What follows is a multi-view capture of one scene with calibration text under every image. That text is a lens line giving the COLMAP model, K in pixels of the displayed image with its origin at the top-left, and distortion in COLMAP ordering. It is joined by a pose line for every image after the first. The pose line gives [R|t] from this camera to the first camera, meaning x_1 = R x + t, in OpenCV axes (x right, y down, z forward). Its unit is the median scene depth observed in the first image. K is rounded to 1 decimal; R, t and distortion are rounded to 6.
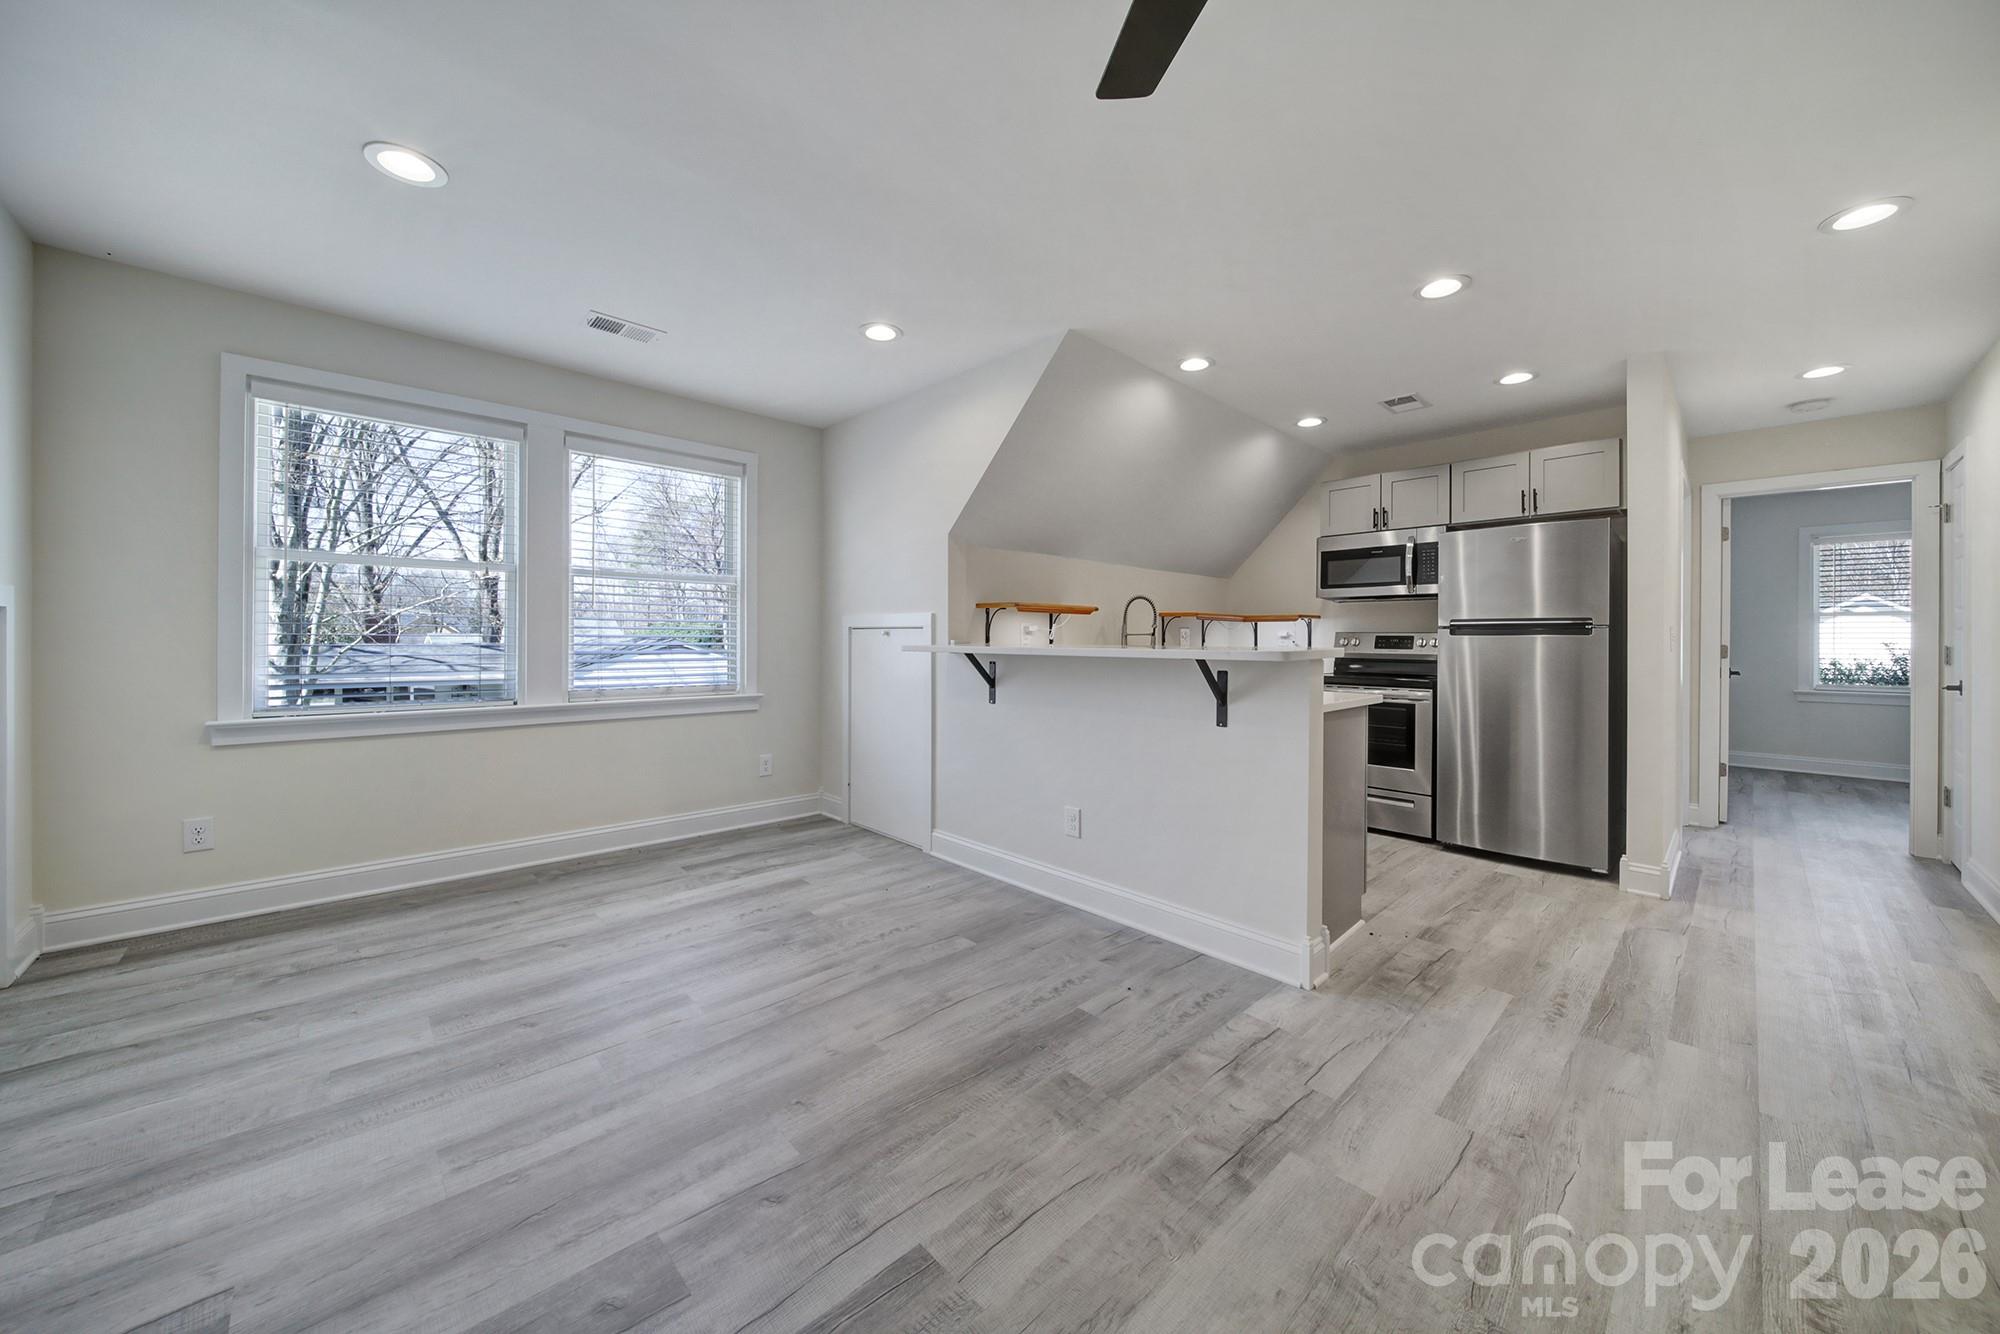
lens RADIAL K [[708.1, 0, 989.1], [0, 708.1, 636.7], [0, 0, 1]] dist [0.000692, -0.001760]
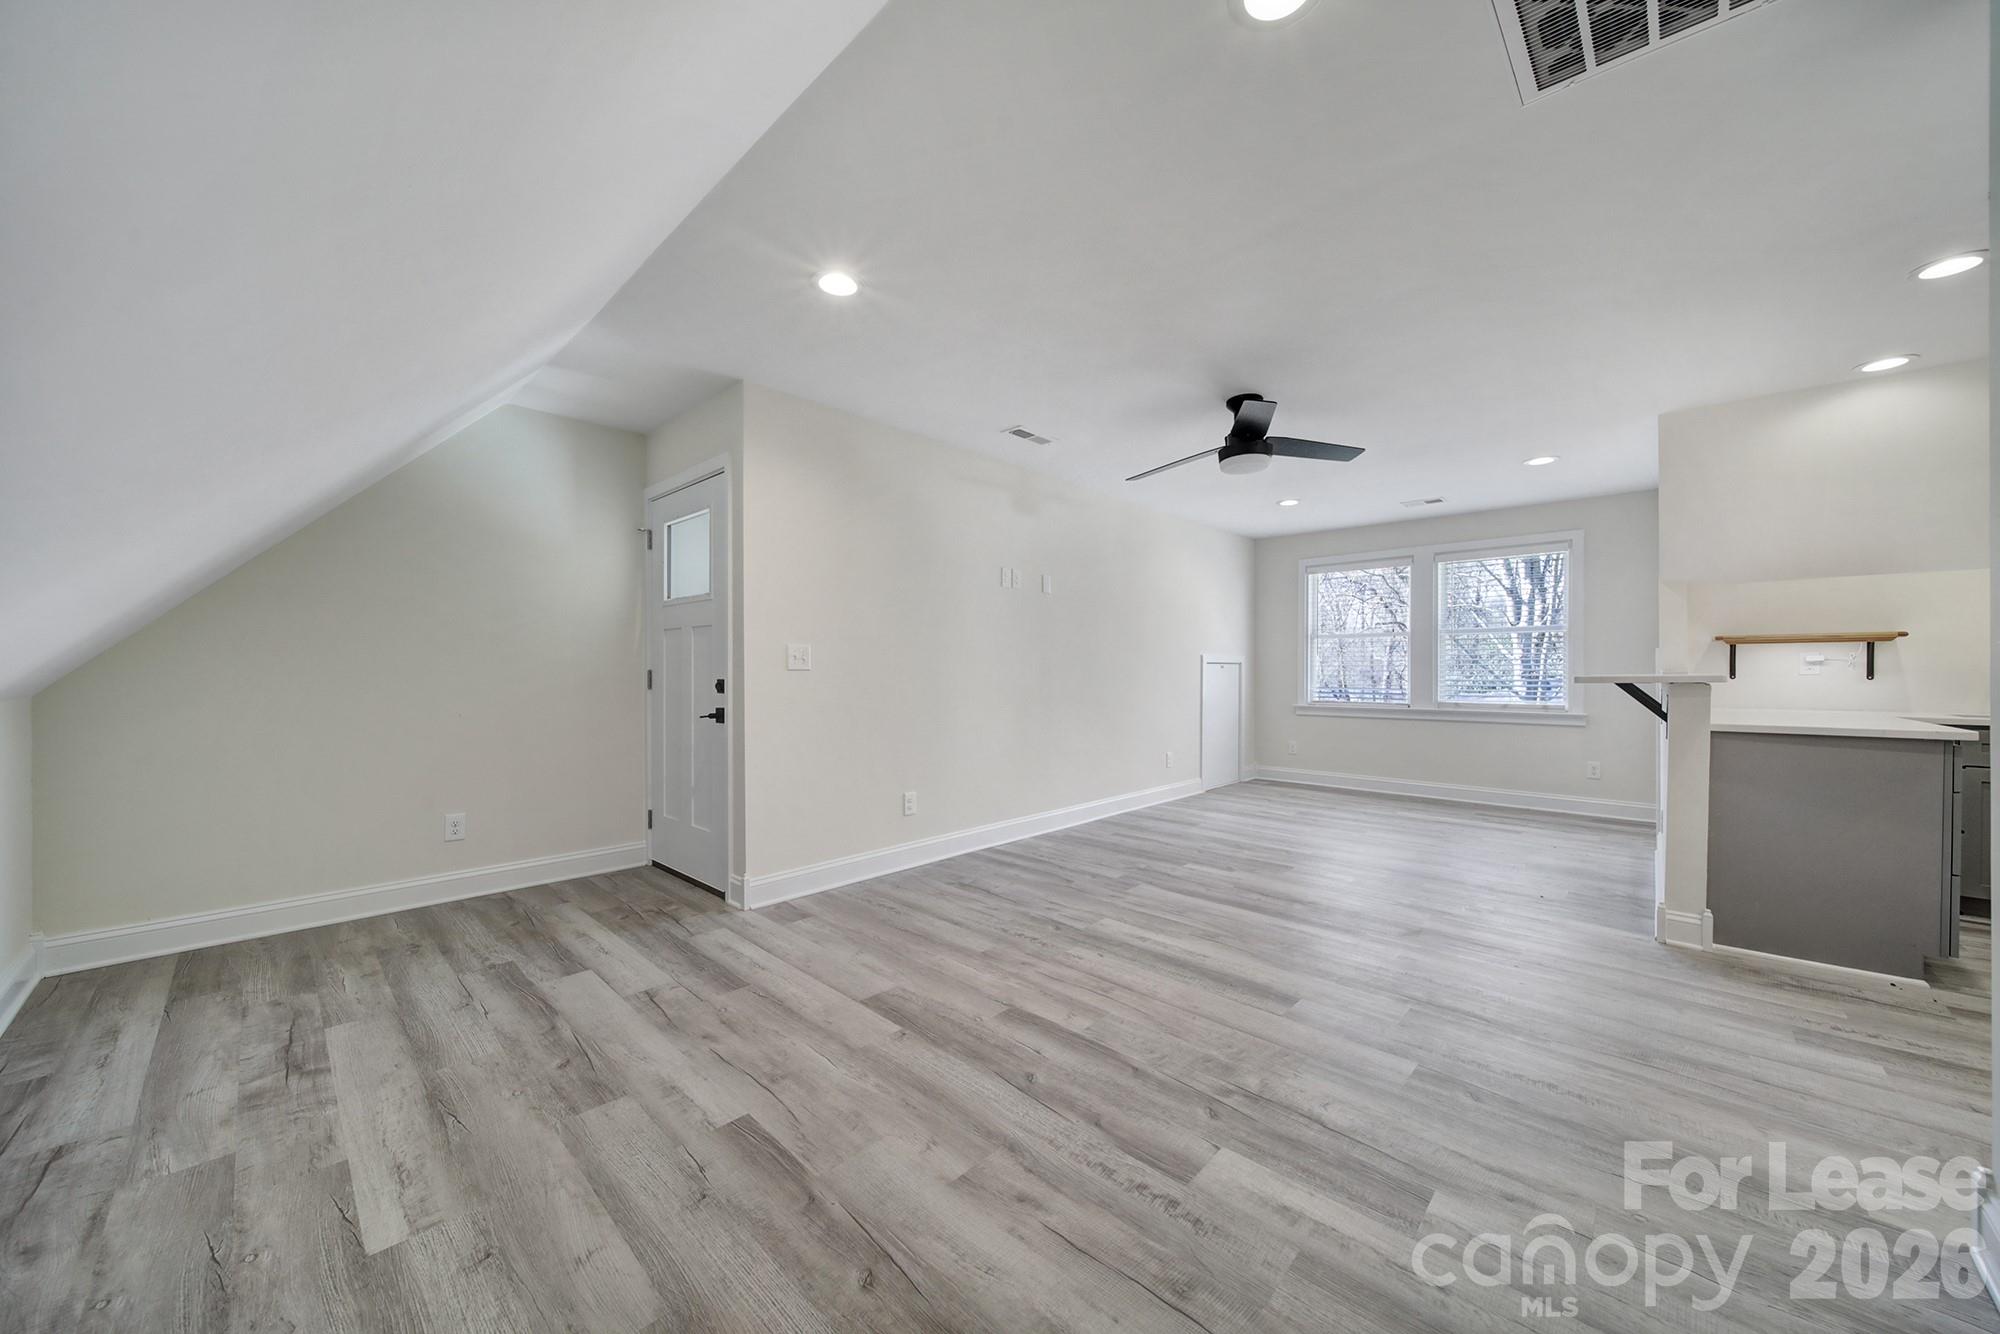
lens RADIAL K [[708.1, 0, 1025.6], [0, 708.1, 679.3], [0, 0, 1]] dist [0.000692, -0.001760]
pose [[0.094175, 0.004511, -0.995545, 1.035668], [0.003347, 0.999983, 0.004848, 0.010323], [0.995550, -0.003789, 0.094158, -0.160180]]
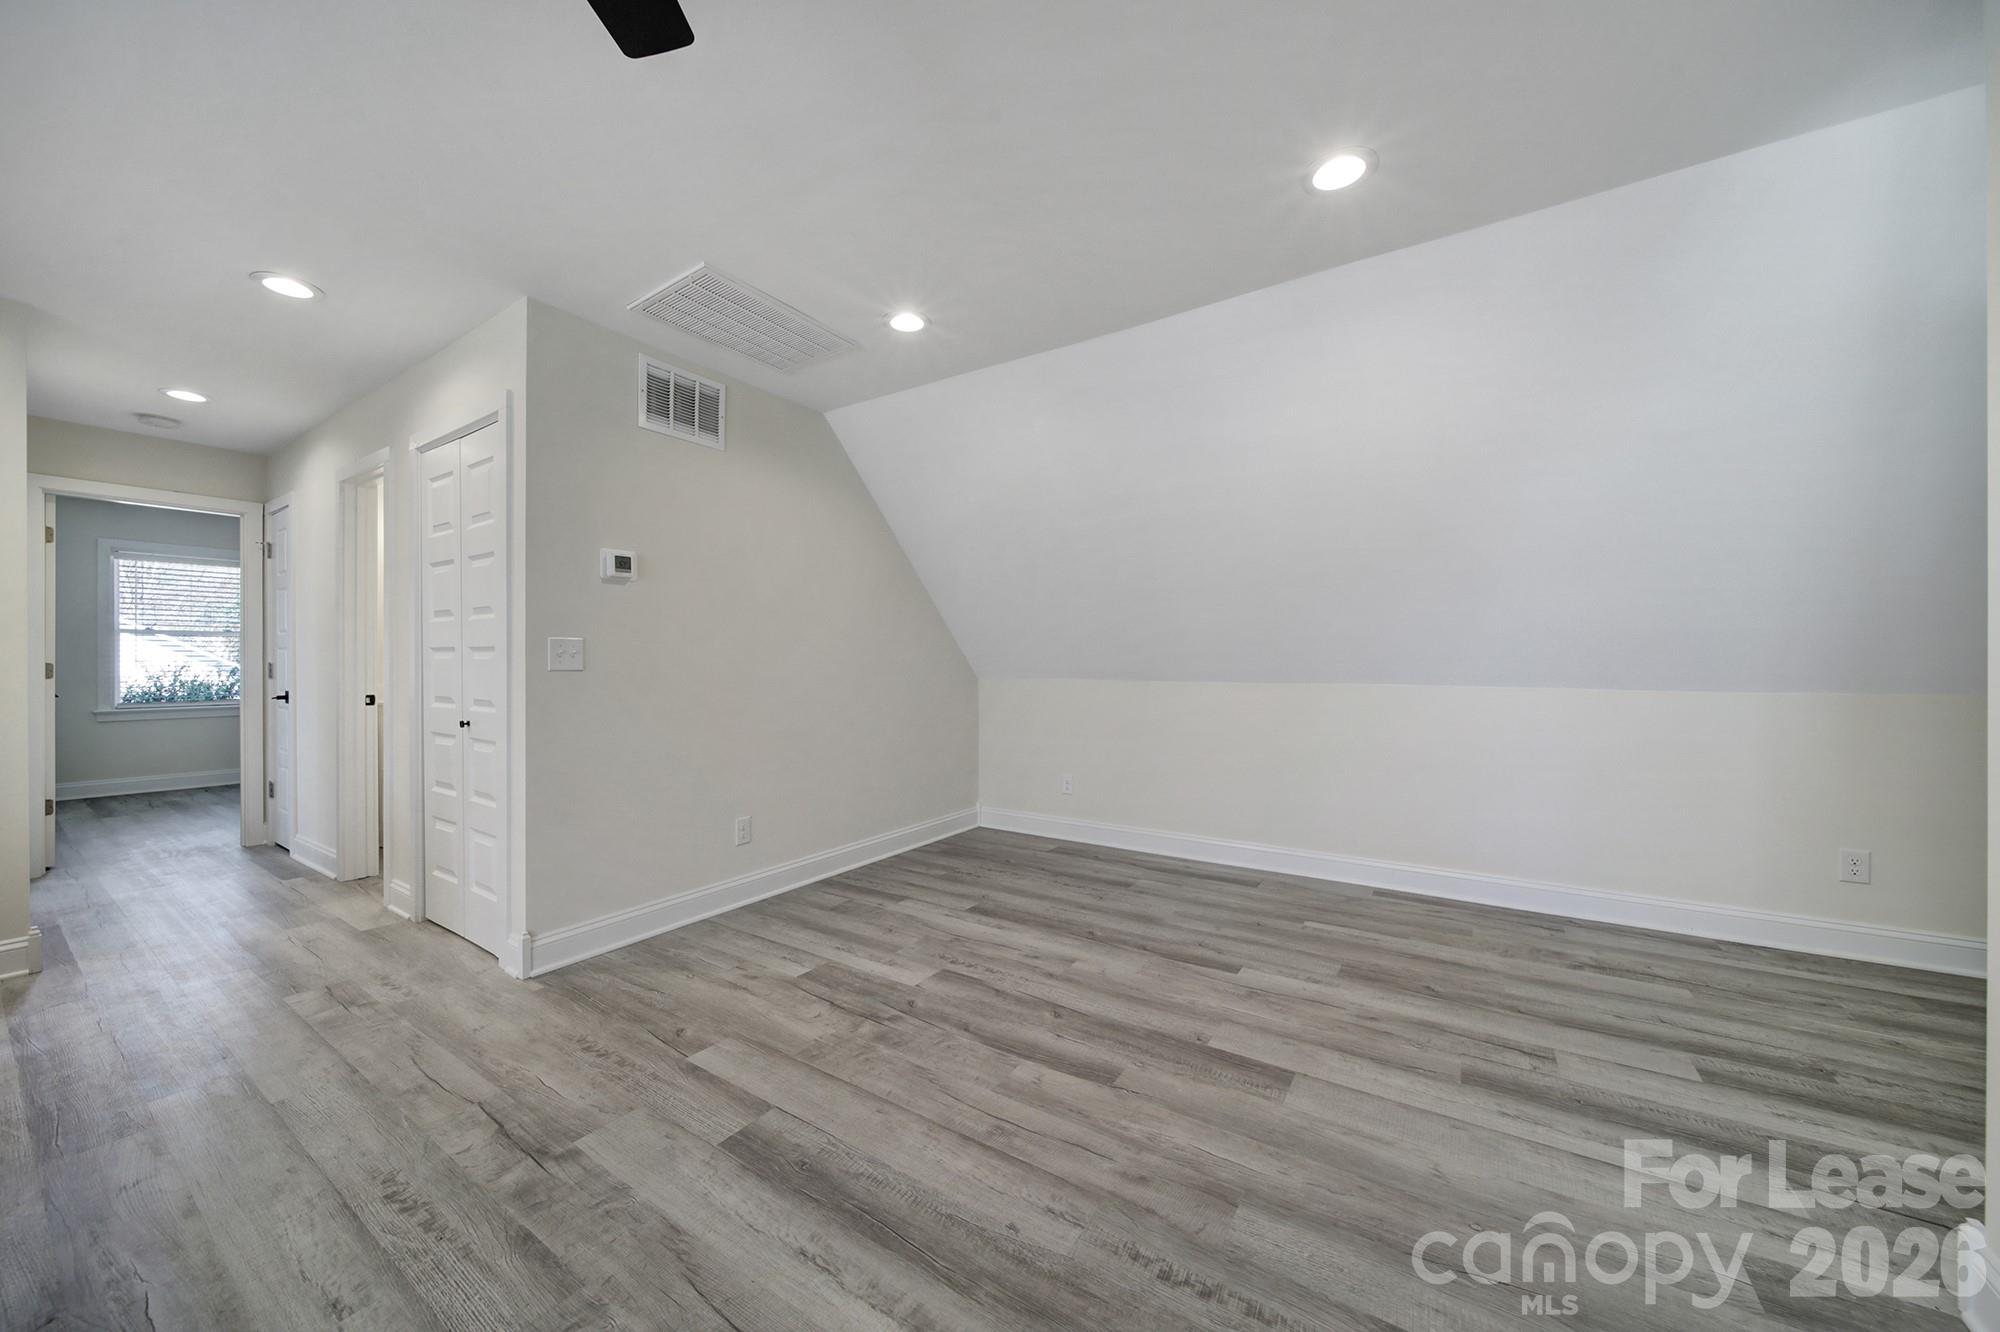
lens RADIAL K [[708.1, 0, 995.2], [0, 708.1, 671.0], [0, 0, 1]] dist [0.000692, -0.001760]
pose [[-0.231661, -0.017111, 0.972646, -0.087772], [-0.006533, 0.999850, 0.016034, -0.000309], [-0.972775, -0.002640, -0.231738, 0.091870]]
